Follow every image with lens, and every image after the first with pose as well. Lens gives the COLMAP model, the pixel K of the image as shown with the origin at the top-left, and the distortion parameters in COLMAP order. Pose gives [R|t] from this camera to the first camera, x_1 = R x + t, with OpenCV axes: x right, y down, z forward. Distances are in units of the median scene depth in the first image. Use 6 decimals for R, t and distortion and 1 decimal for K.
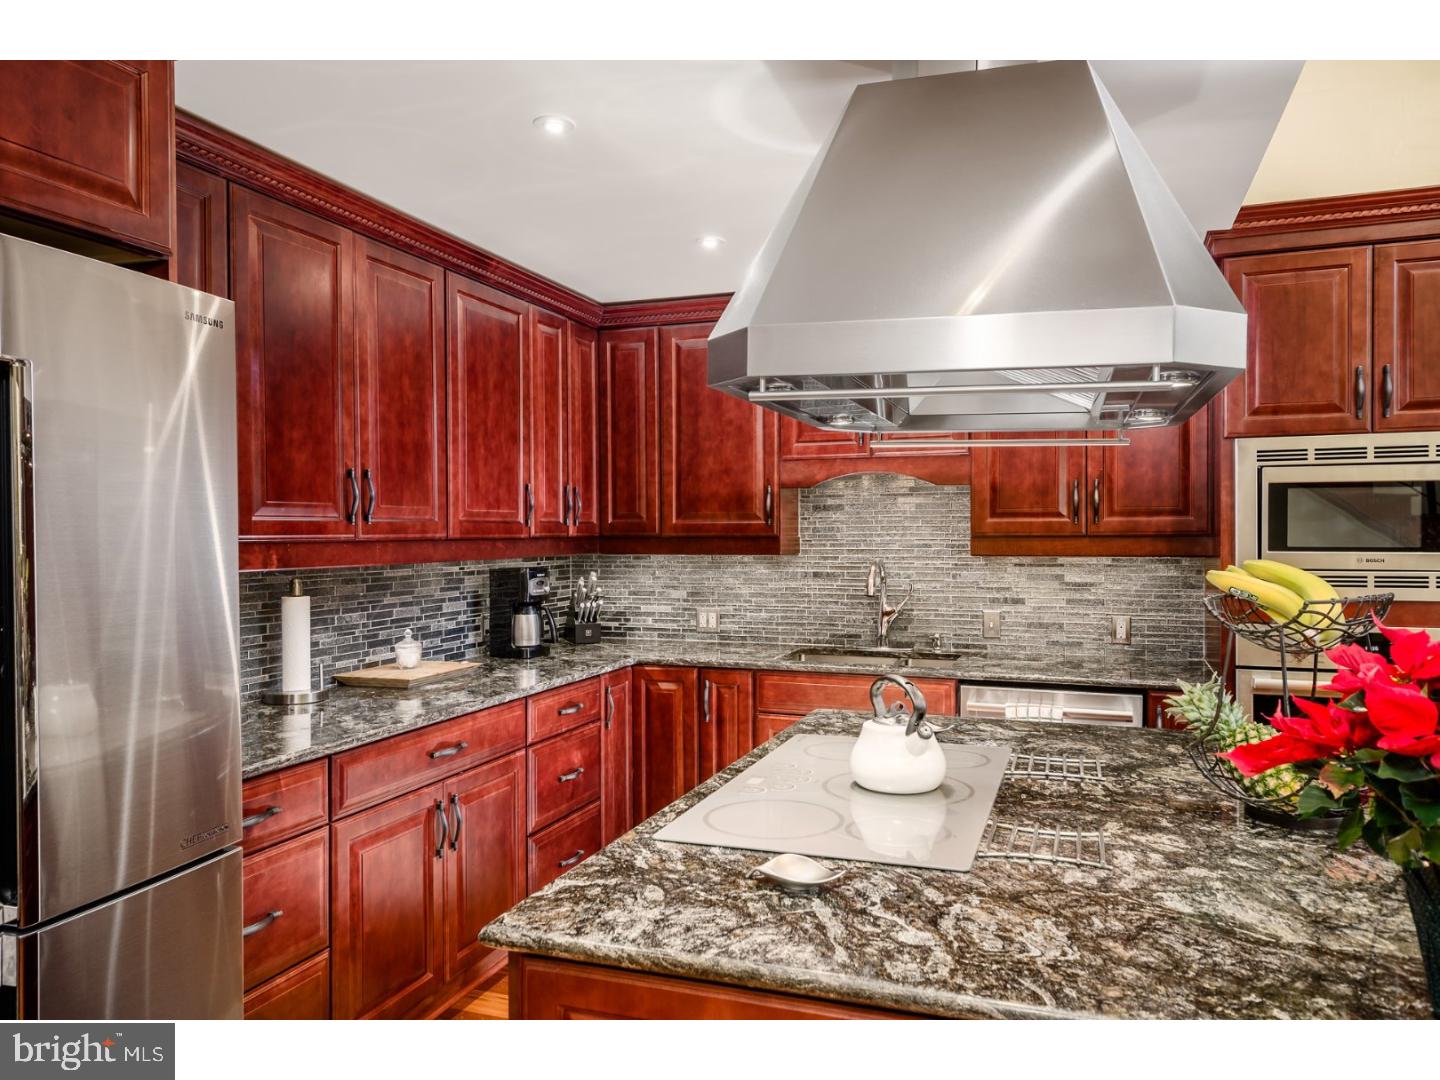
lens RADIAL K [[1025.2, 0, 733.1], [0, 1025.2, 539.5], [0, 0, 1]] dist [0.009265, -0.000418]
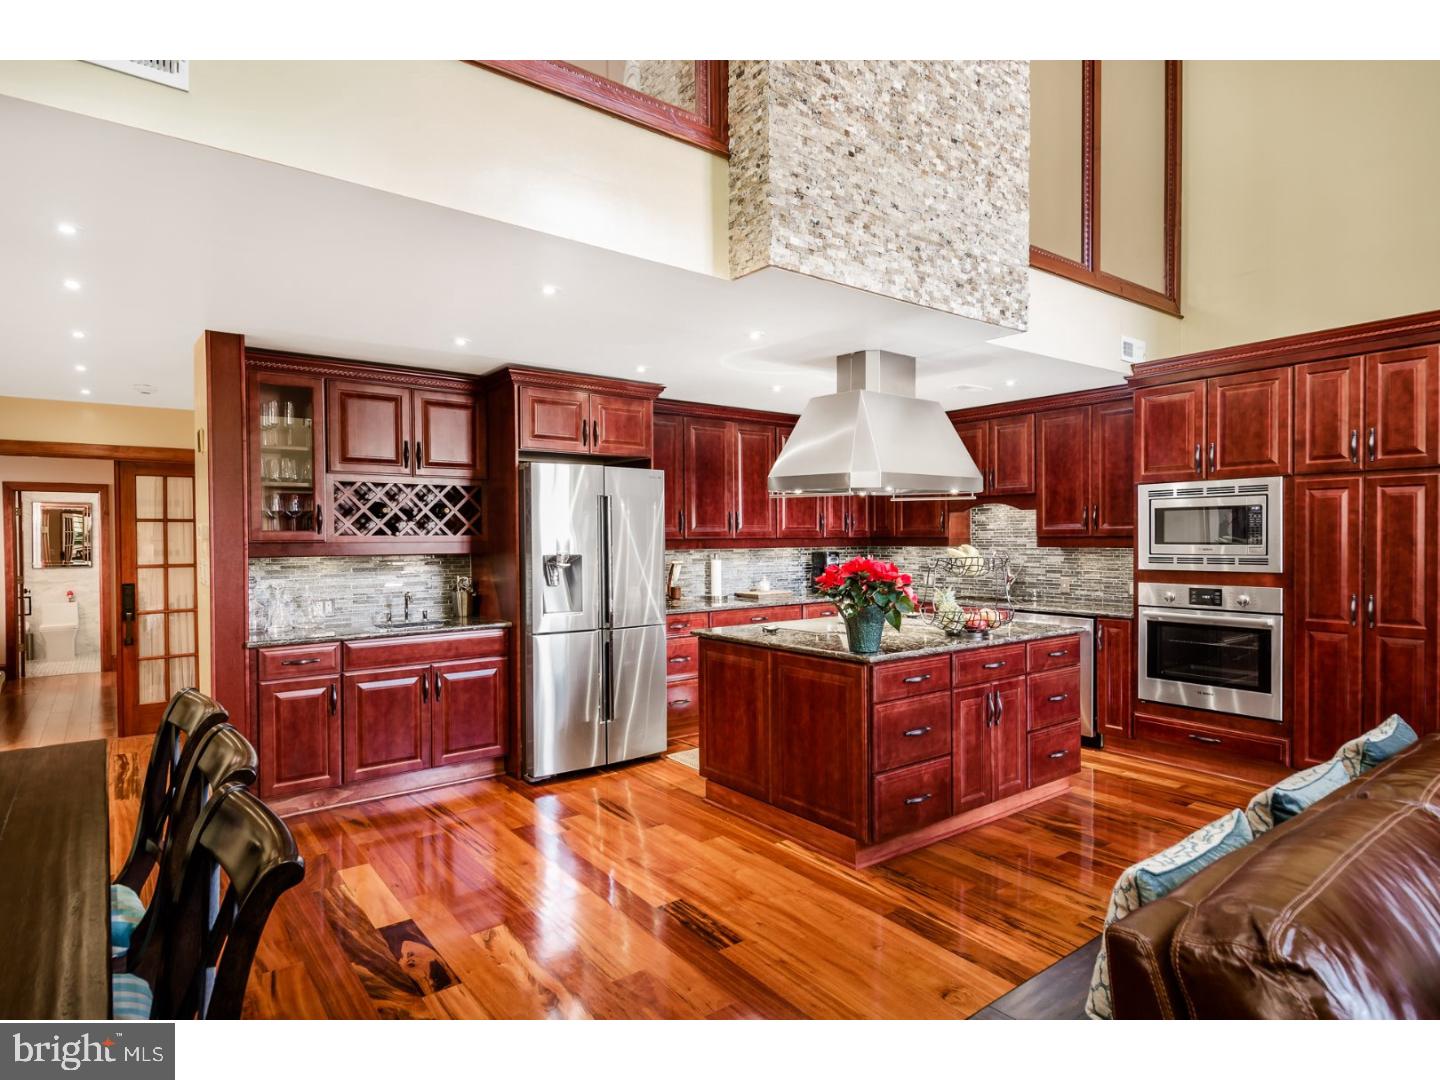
lens RADIAL K [[798.8, 0, 717.1], [0, 798.8, 537.4], [0, 0, 1]] dist [0.014220, -0.005857]
pose [[0.831670, -0.001540, -0.555268, 0.592787], [-0.000296, 0.999995, -0.003217, 0.002829], [0.555270, 0.002840, 0.831665, -0.583489]]
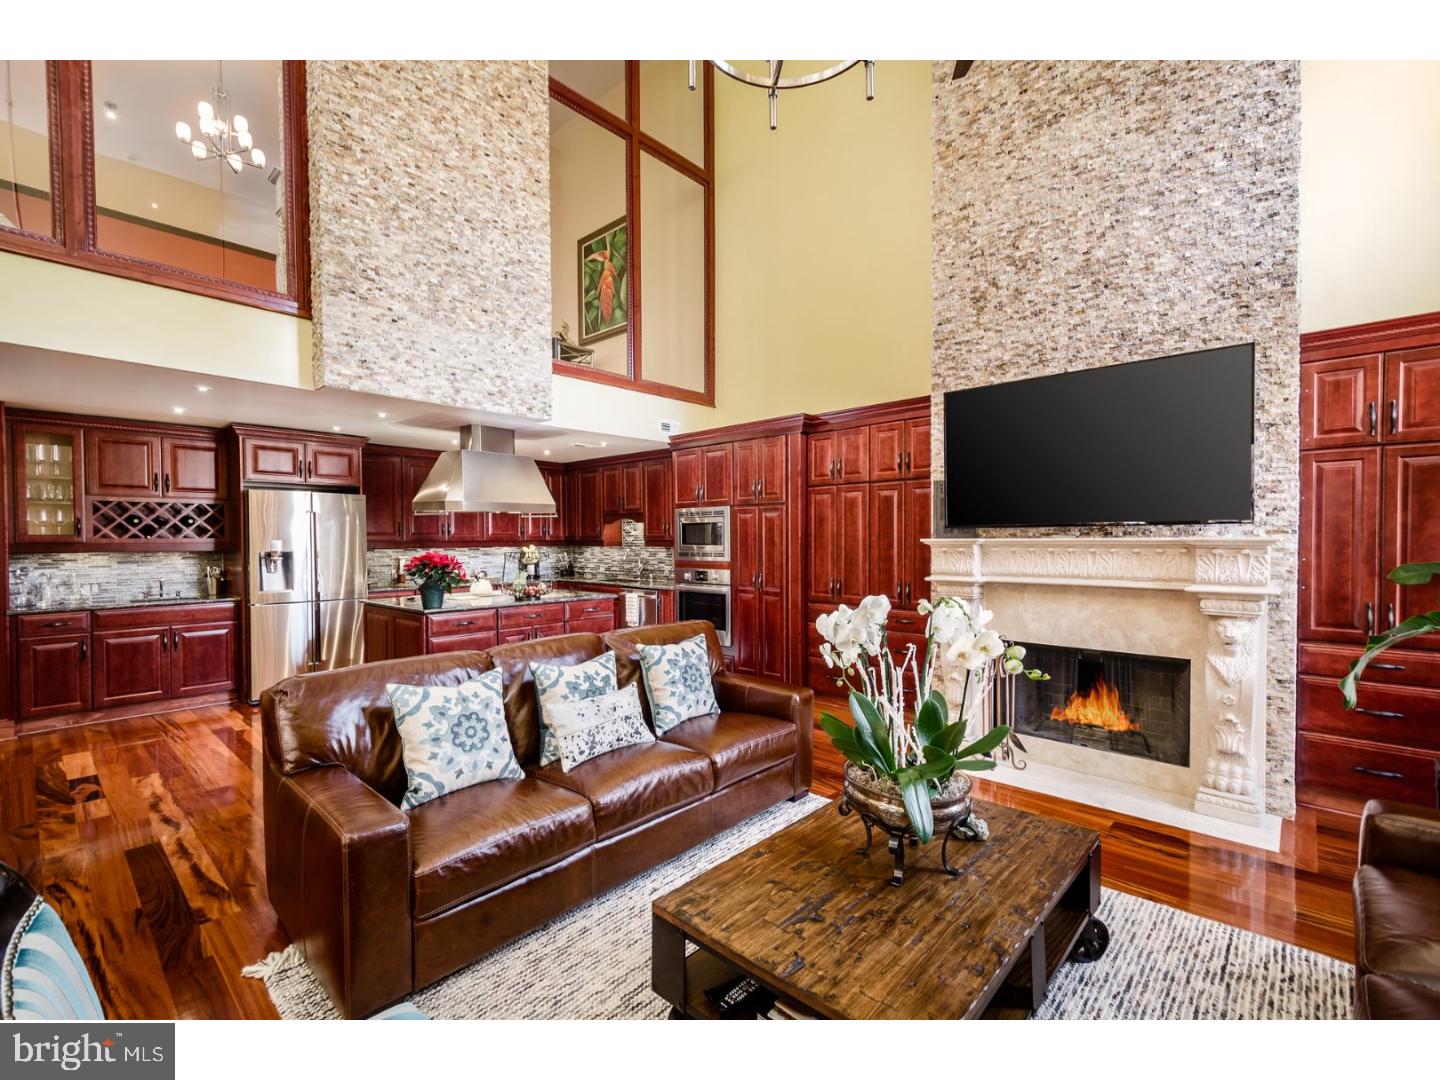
lens RADIAL K [[644.7, 0, 733.8], [0, 644.7, 543.4], [0, 0, 1]] dist [0.005173, -0.001709]
pose [[0.922757, 0.002391, -0.385376, 1.260033], [-0.002018, 0.999997, 0.001374, 0.002707], [0.385378, -0.000490, 0.922759, -0.658145]]
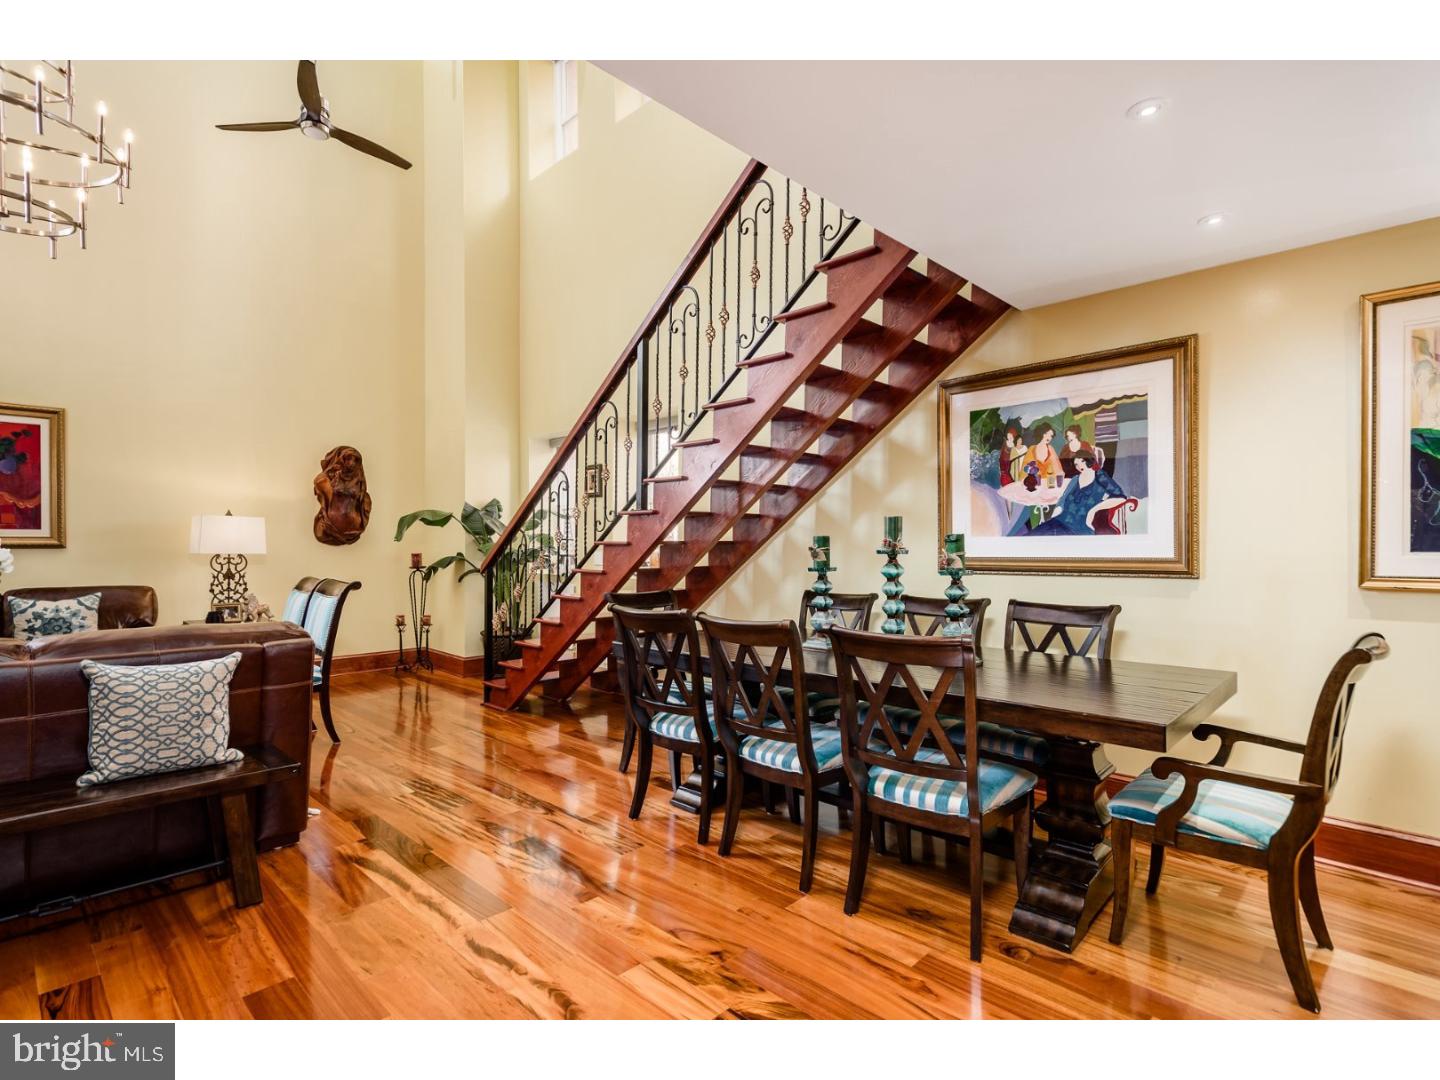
lens RADIAL K [[712.1, 0, 716.8], [0, 712.1, 549.5], [0, 0, 1]] dist [-0.002211, 0.000783]
pose [[-0.911477, -0.002379, 0.411345, -0.181955], [0.003105, 0.999915, 0.012663, 0.054013], [-0.411340, 0.012819, -0.911392, 0.299129]]
